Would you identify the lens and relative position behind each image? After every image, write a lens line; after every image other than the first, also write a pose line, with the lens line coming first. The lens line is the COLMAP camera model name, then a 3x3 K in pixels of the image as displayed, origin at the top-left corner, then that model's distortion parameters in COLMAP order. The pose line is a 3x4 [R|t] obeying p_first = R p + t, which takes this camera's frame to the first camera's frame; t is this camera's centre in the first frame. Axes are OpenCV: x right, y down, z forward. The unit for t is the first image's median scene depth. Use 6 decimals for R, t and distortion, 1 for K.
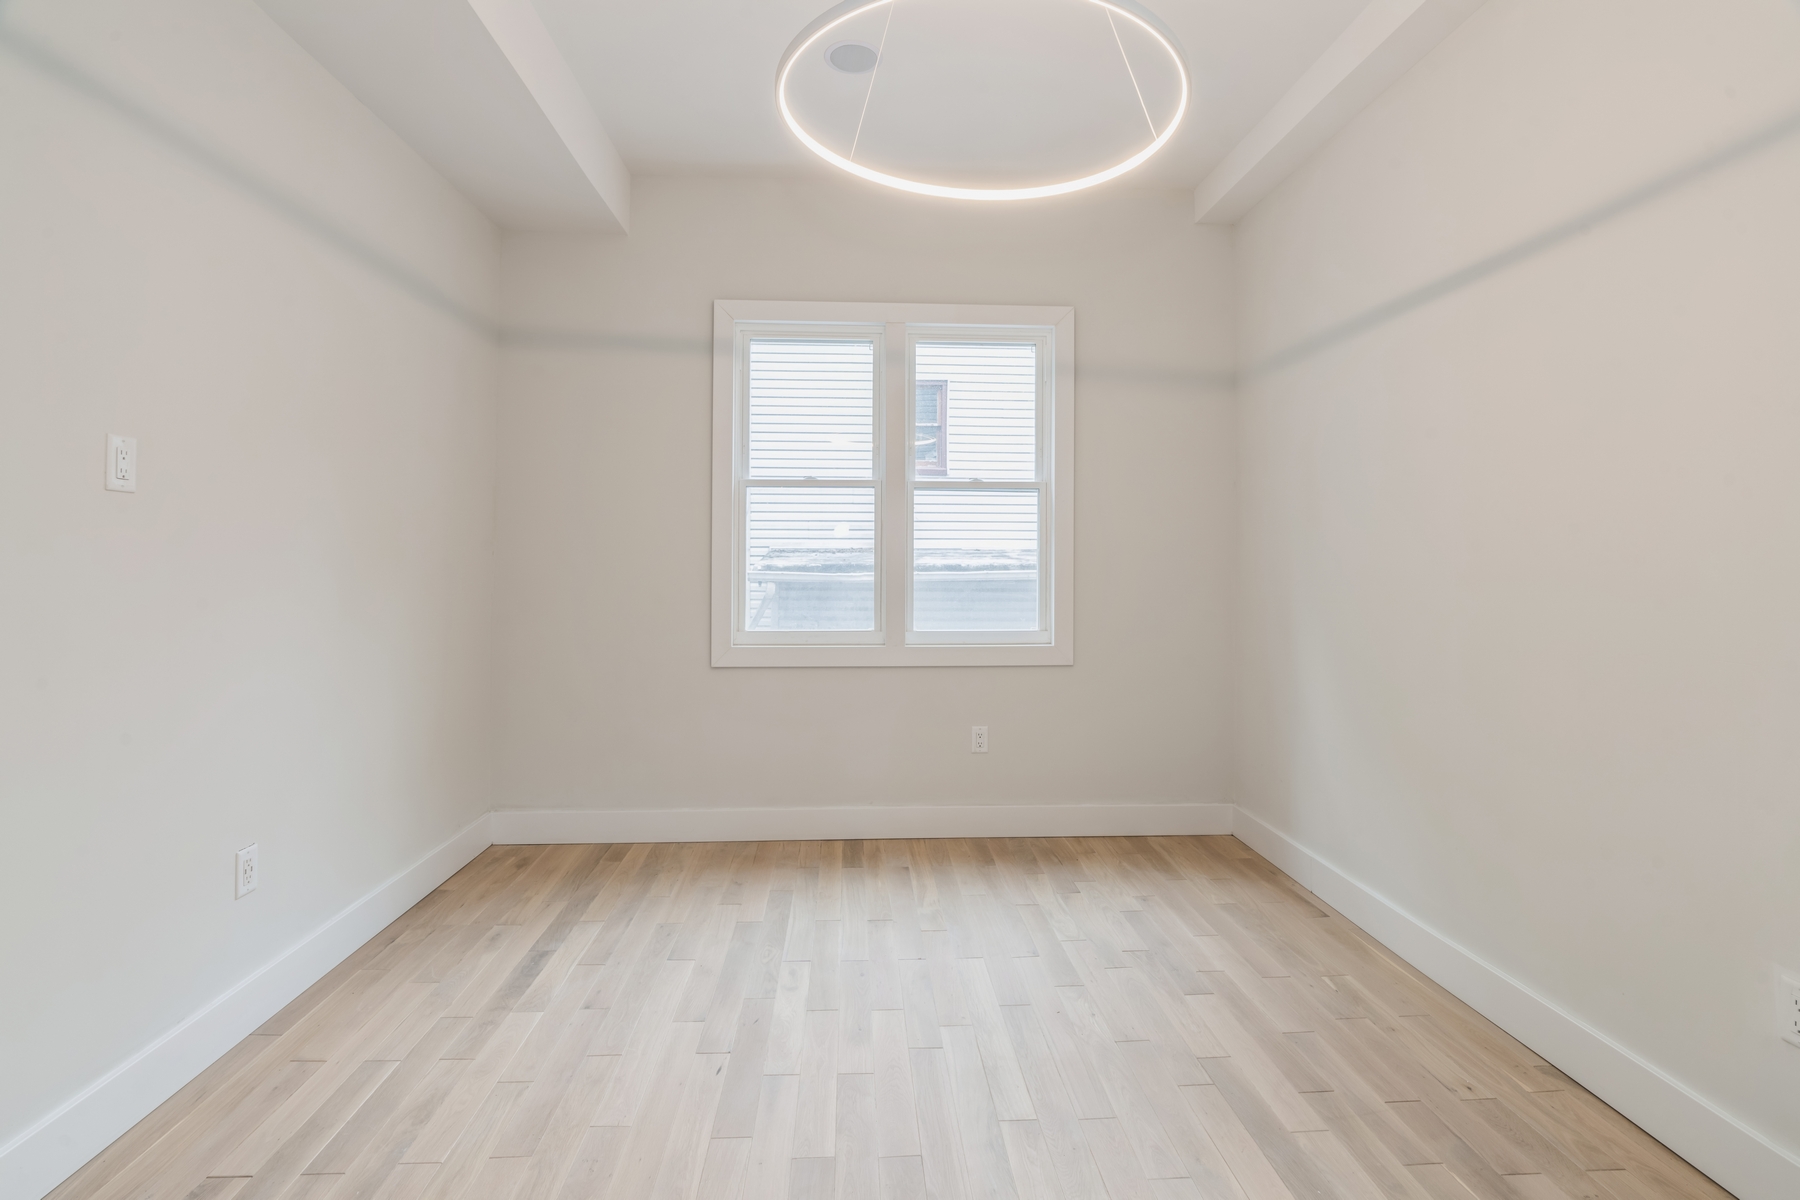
lens RADIAL K [[867.5, 0, 901.8], [0, 867.5, 542.3], [0, 0, 1]] dist [-0.023286, 0.010494]
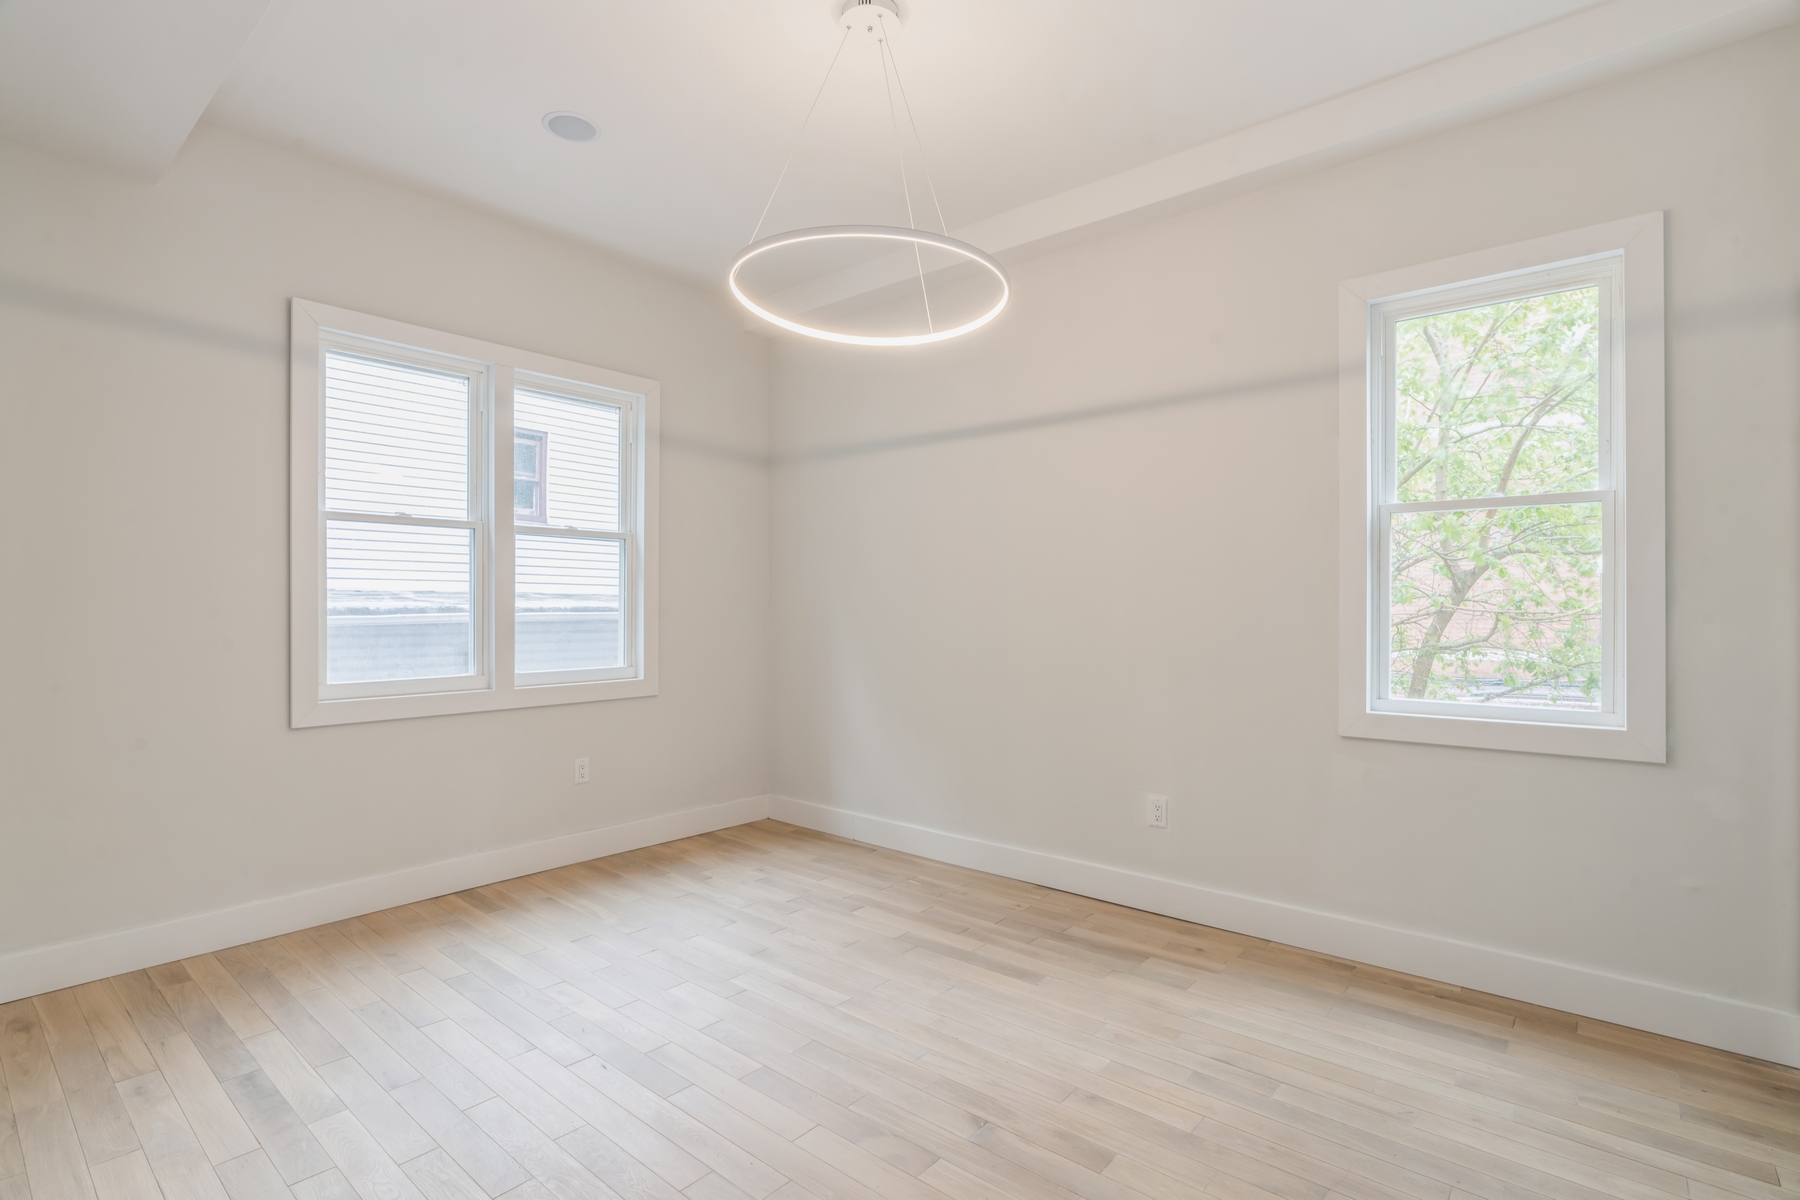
lens RADIAL K [[849.4, 0, 905.0], [0, 849.4, 589.0], [0, 0, 1]] dist [-0.021219, 0.008026]
pose [[0.691230, 0.011501, 0.722543, -0.391176], [-0.015489, 0.999879, -0.001098, -0.002469], [-0.722469, -0.010433, 0.691325, -0.011283]]
